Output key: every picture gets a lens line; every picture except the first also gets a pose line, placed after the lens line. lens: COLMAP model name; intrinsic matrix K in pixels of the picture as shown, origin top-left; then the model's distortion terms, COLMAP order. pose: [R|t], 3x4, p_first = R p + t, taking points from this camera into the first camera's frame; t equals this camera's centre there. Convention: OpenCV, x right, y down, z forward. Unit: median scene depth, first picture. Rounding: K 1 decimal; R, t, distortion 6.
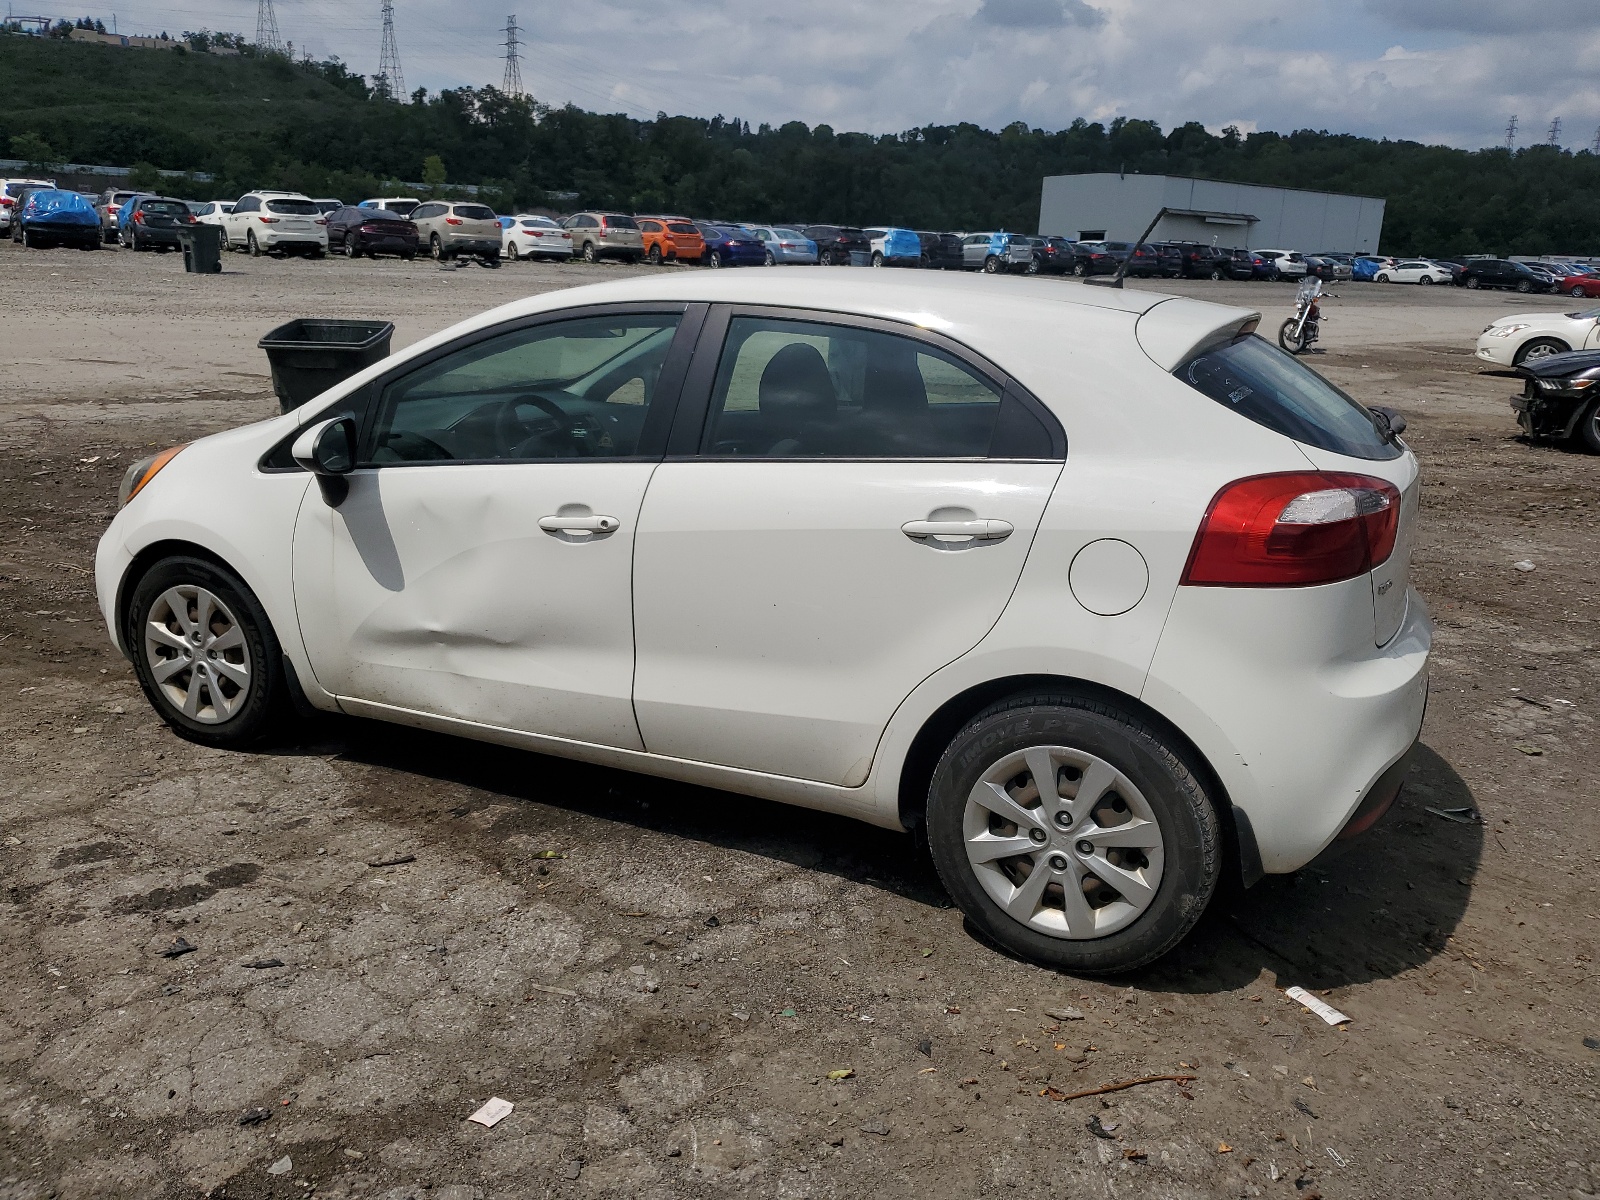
lens RADIAL K [[1221.5, 0, 800.0], [0, 1221.5, 600.0], [0, 0, 1]] dist [-0.003762, 0.009765]
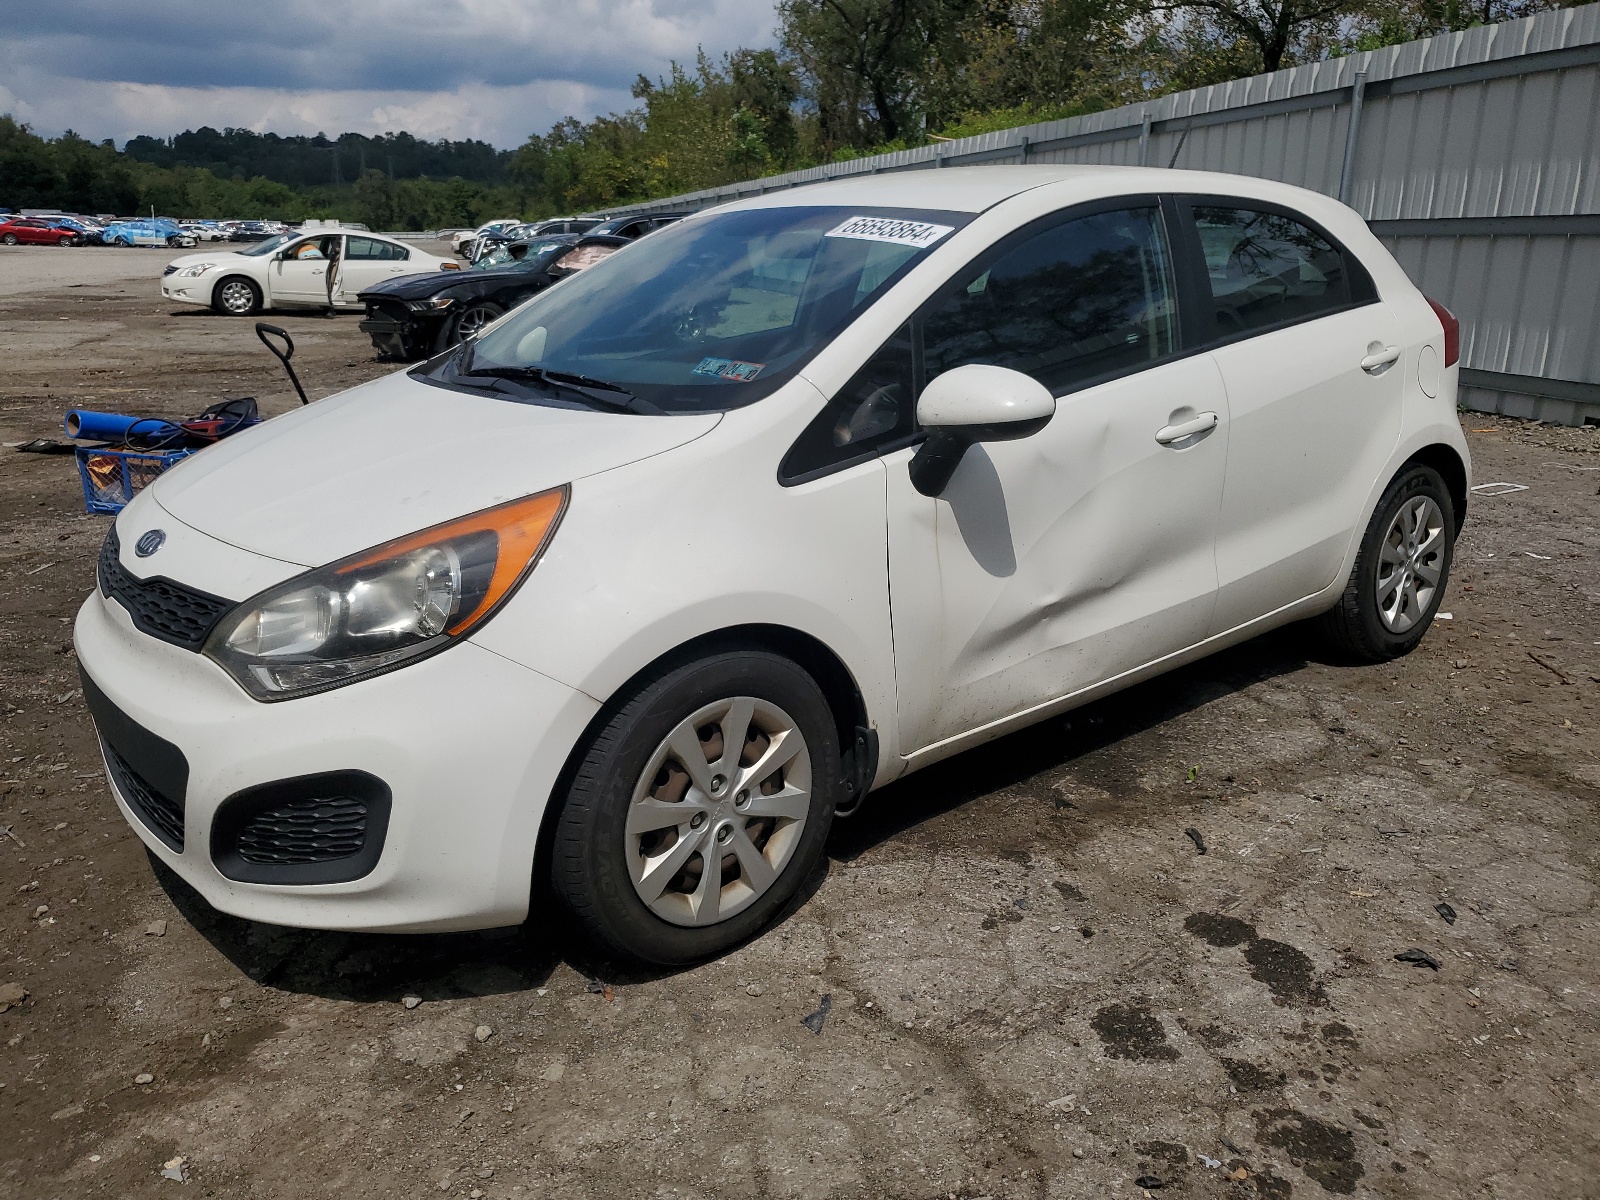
lens RADIAL K [[1240.4, 0, 732.4], [0, 1240.4, 637.2], [0, 0, 1]] dist [0.006066, 0.001566]
pose [[0.448581, -0.311258, 0.837791, -1.122535], [0.261432, 0.942094, 0.210030, -0.190272], [-0.854651, 0.124810, 0.503979, 0.766668]]
